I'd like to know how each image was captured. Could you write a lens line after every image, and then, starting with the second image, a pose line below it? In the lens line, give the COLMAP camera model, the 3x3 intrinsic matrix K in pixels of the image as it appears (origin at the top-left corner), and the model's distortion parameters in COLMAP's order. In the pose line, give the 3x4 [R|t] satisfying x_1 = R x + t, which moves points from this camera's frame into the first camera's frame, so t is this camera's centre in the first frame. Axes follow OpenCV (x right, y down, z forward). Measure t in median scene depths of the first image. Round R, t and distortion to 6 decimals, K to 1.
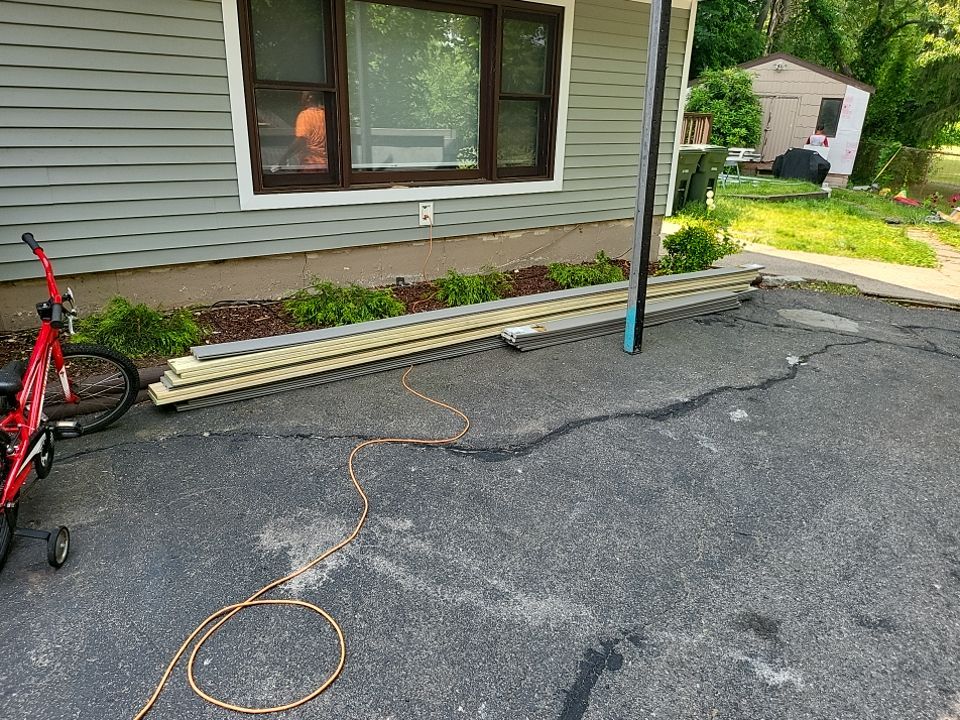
lens RADIAL K [[678.5, 0, 475.0], [0, 678.5, 372.0], [0, 0, 1]] dist [0.020693, -0.001058]
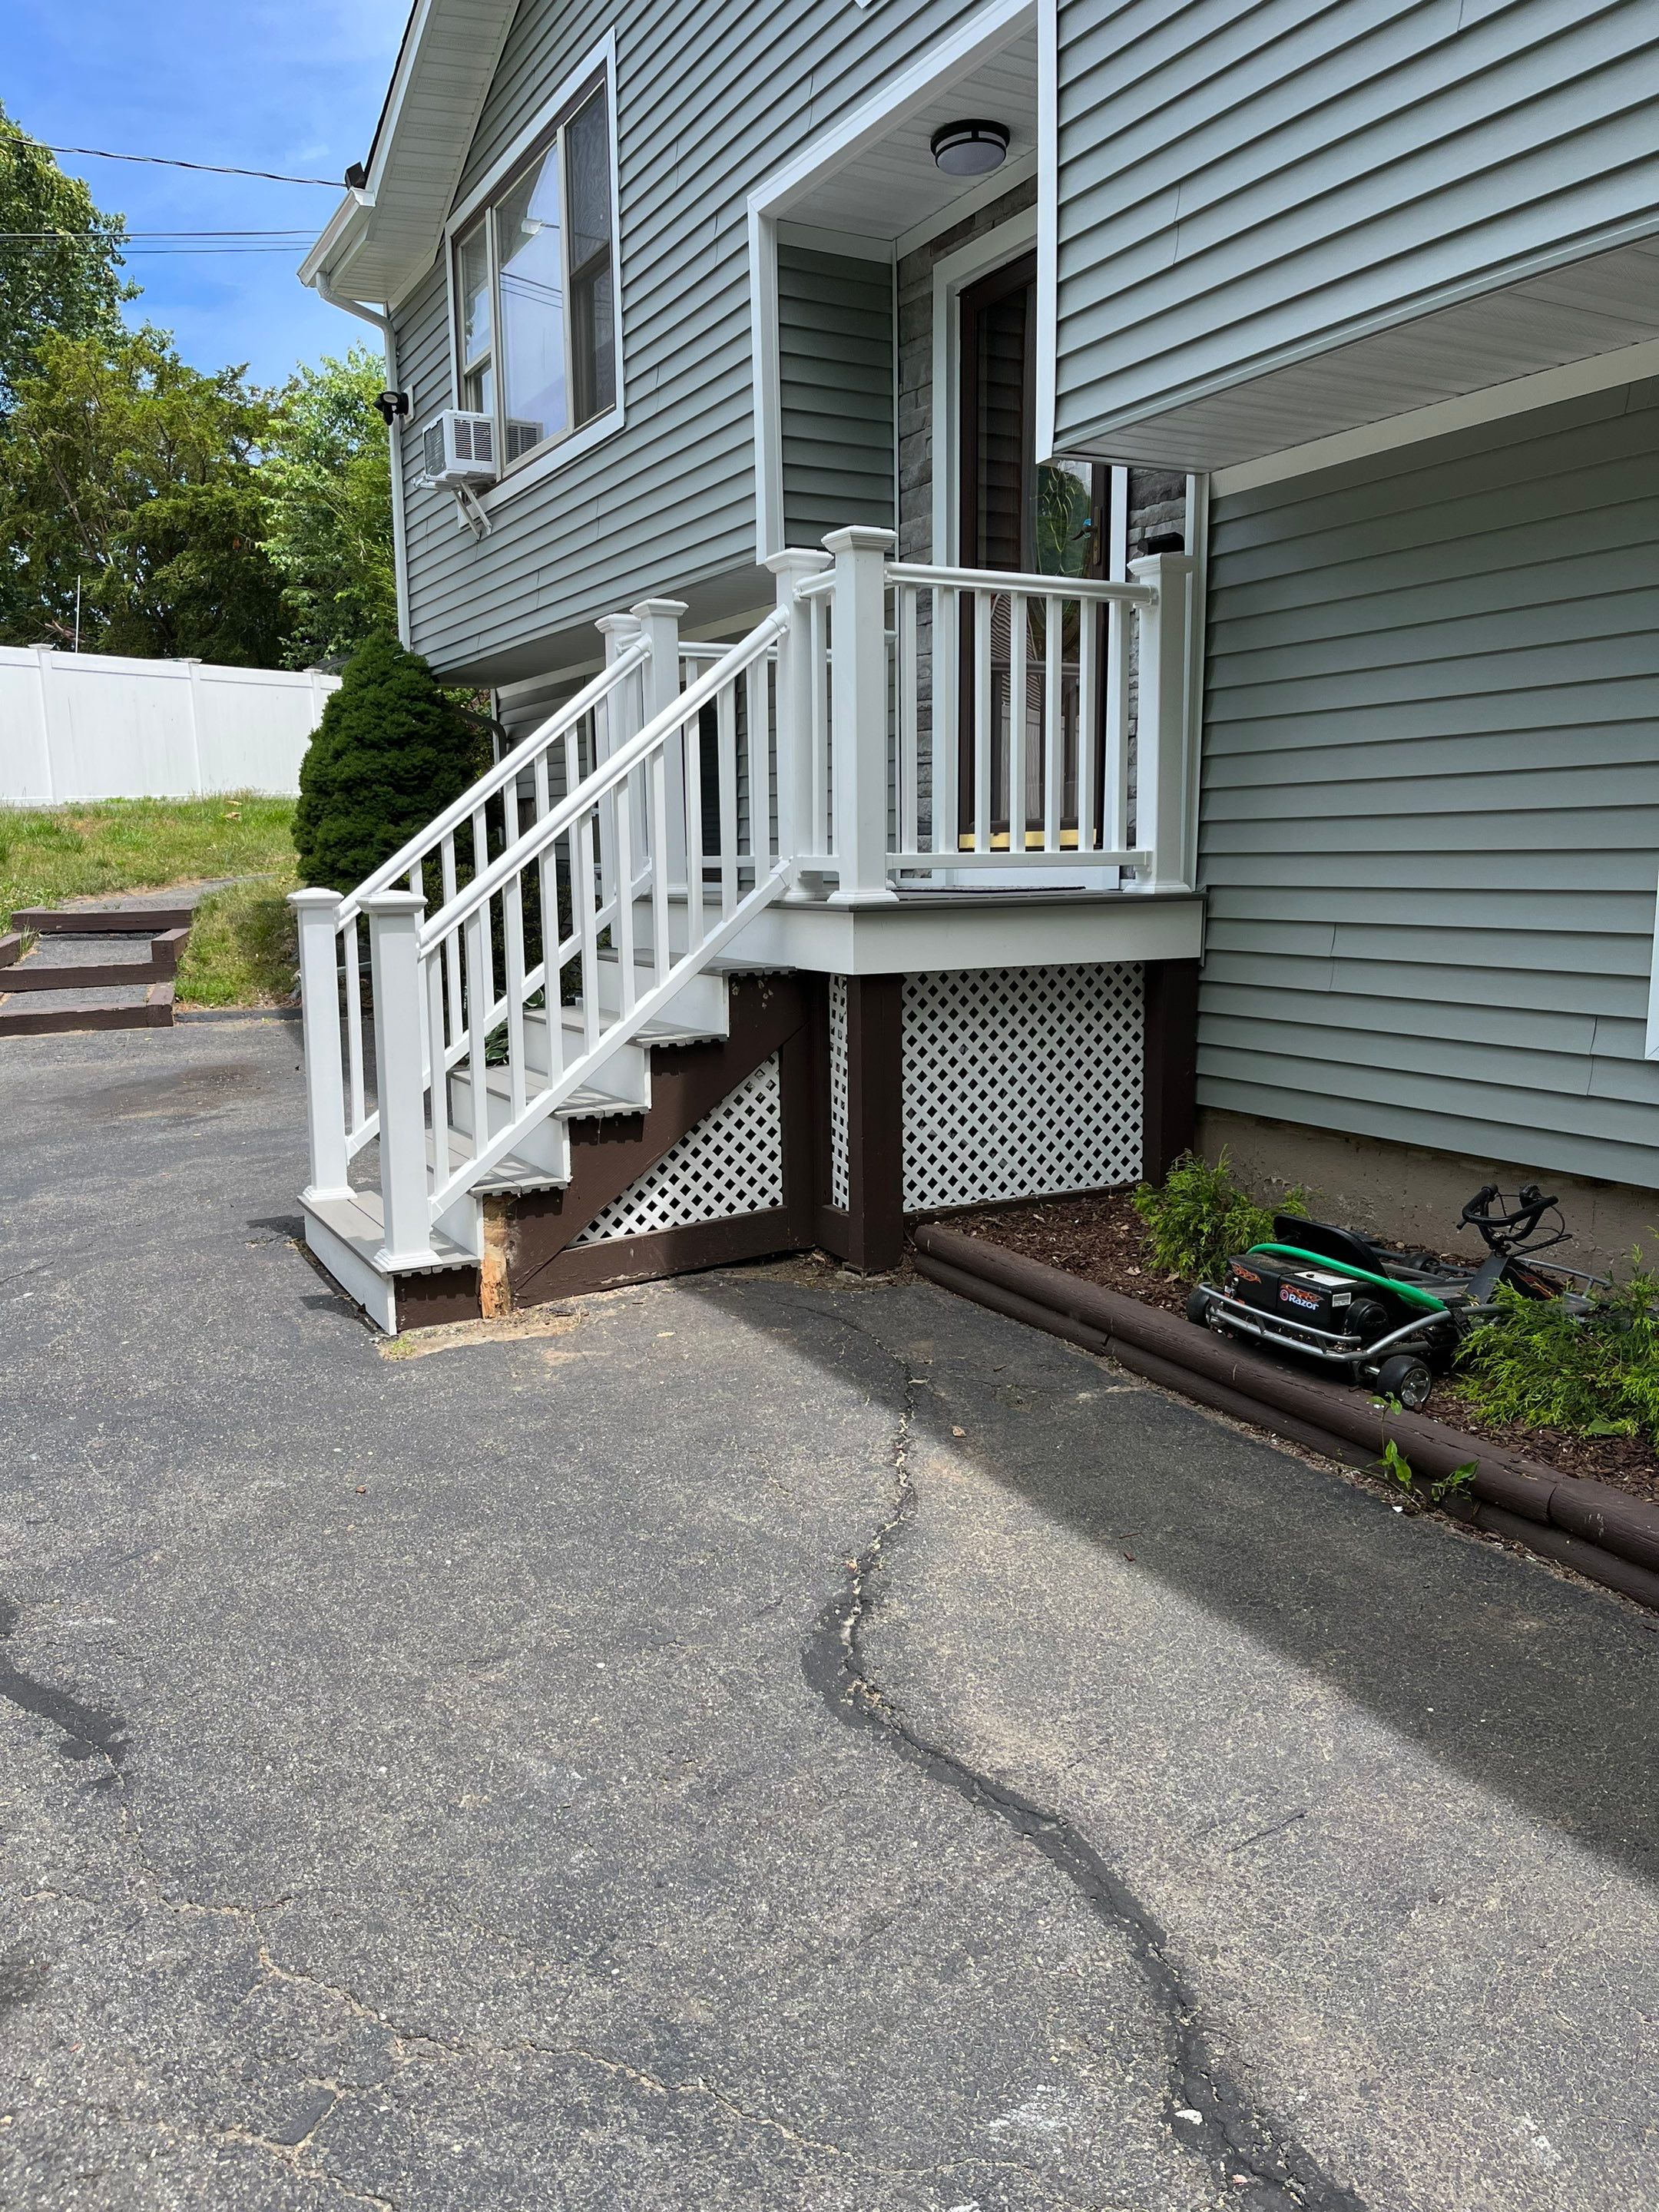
lens RADIAL K [[1696.1, 0, 829.5], [0, 1696.1, 1106.0], [0, 0, 1]] dist [0.024566, -0.013927]
pose [[-0.166139, 0.127803, -0.977785, 0.593036], [-0.338547, 0.923905, 0.178284, -0.213749], [0.926166, 0.360646, -0.110229, 0.656834]]
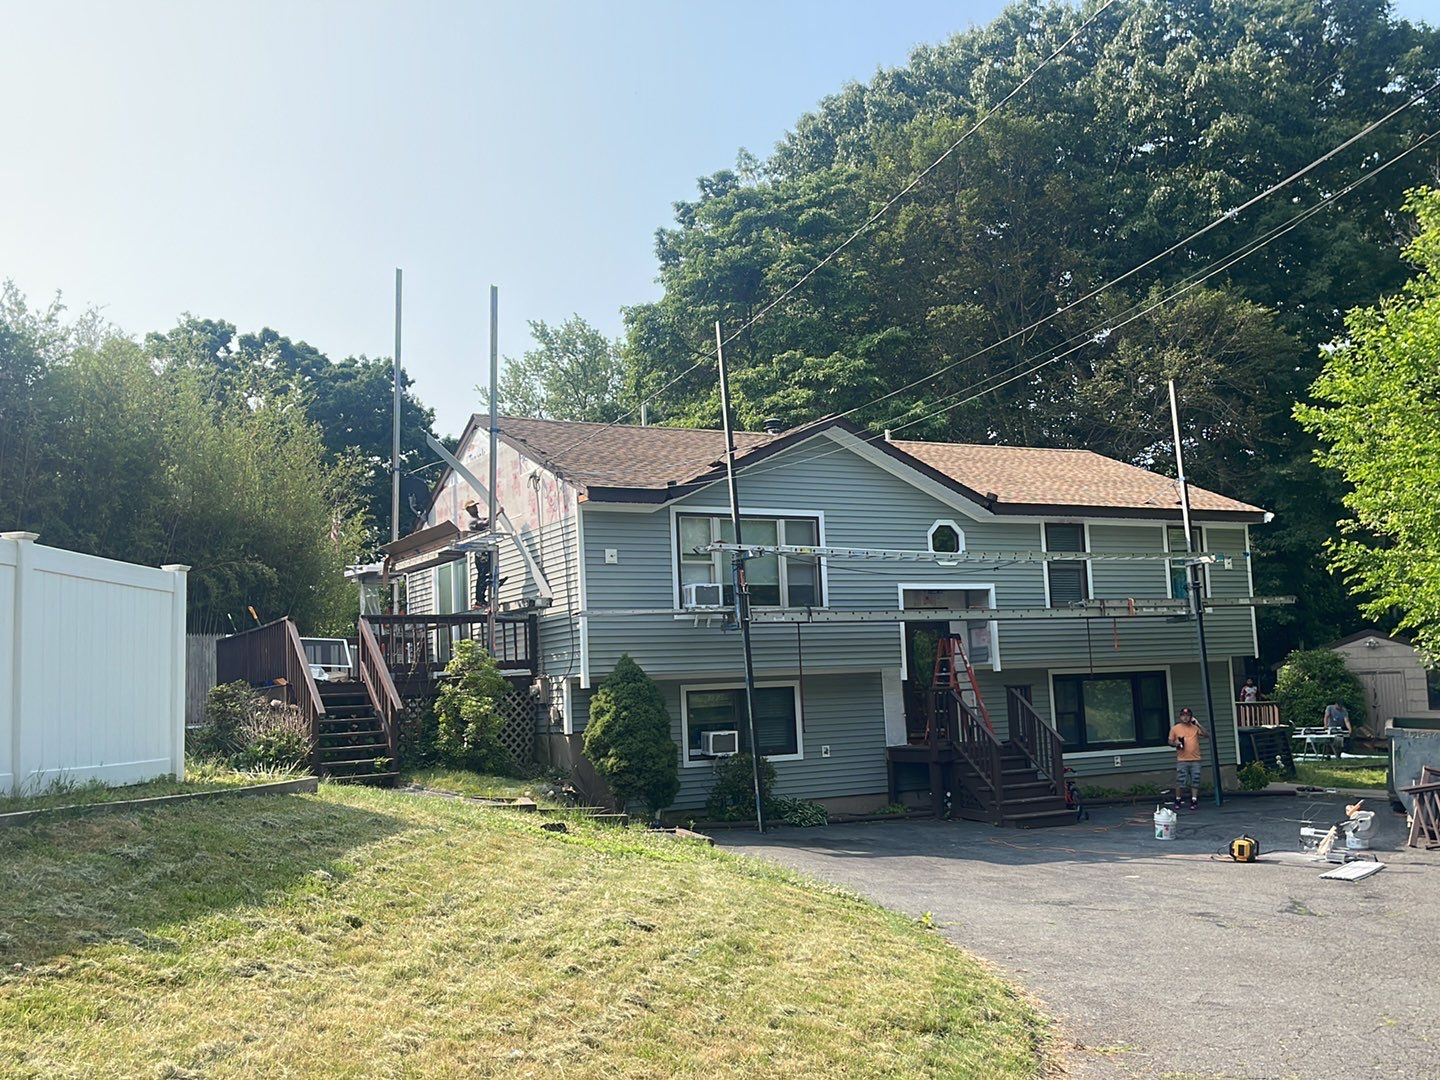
lens RADIAL K [[1527.1, 0, 741.4], [0, 1527.1, 563.0], [0, 0, 1]] dist [0.125846, -1.041511]
pose [[0.990103, -0.081540, -0.114229, -0.750896], [0.022754, 0.896405, -0.442652, 1.560822], [0.138489, 0.435672, 0.889388, -4.438199]]
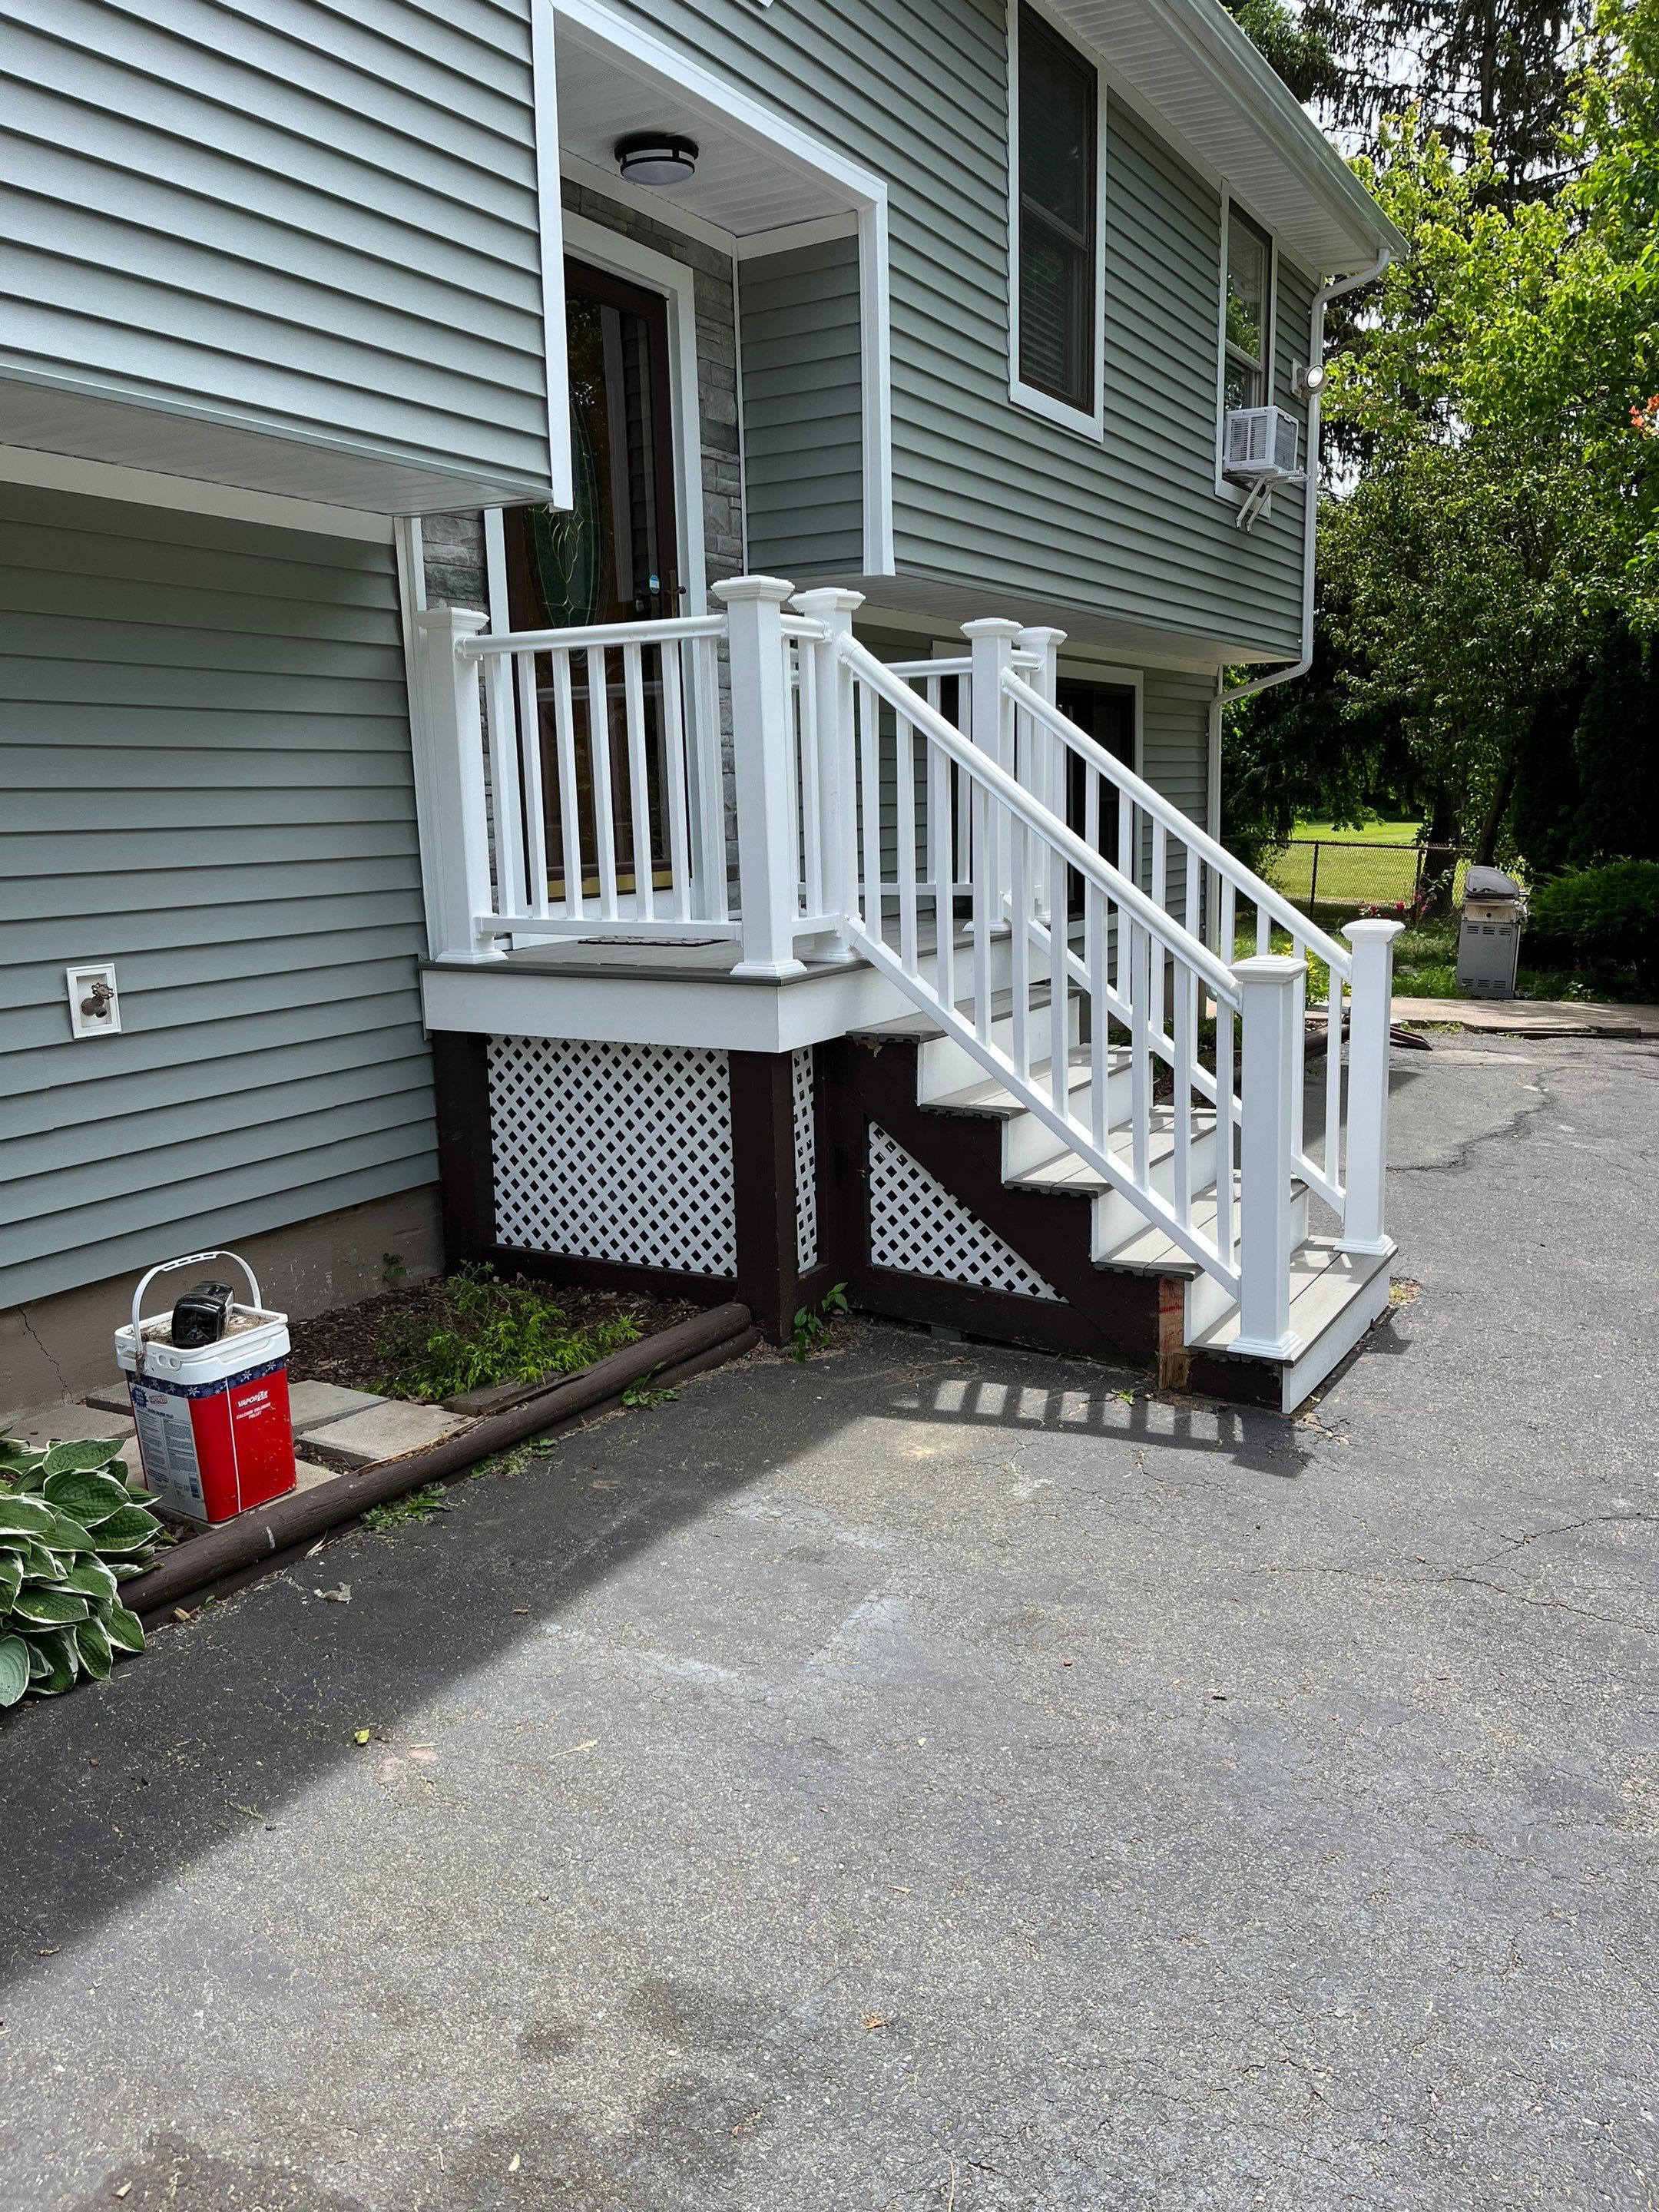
lens RADIAL K [[1696.1, 0, 829.5], [0, 1696.1, 1106.0], [0, 0, 1]] dist [0.024566, -0.013927]
pose [[0.921910, -0.111571, 0.370990, -1.082094], [0.175944, 0.973755, -0.144377, 0.147331], [-0.345145, 0.198376, 0.917345, -0.596007]]
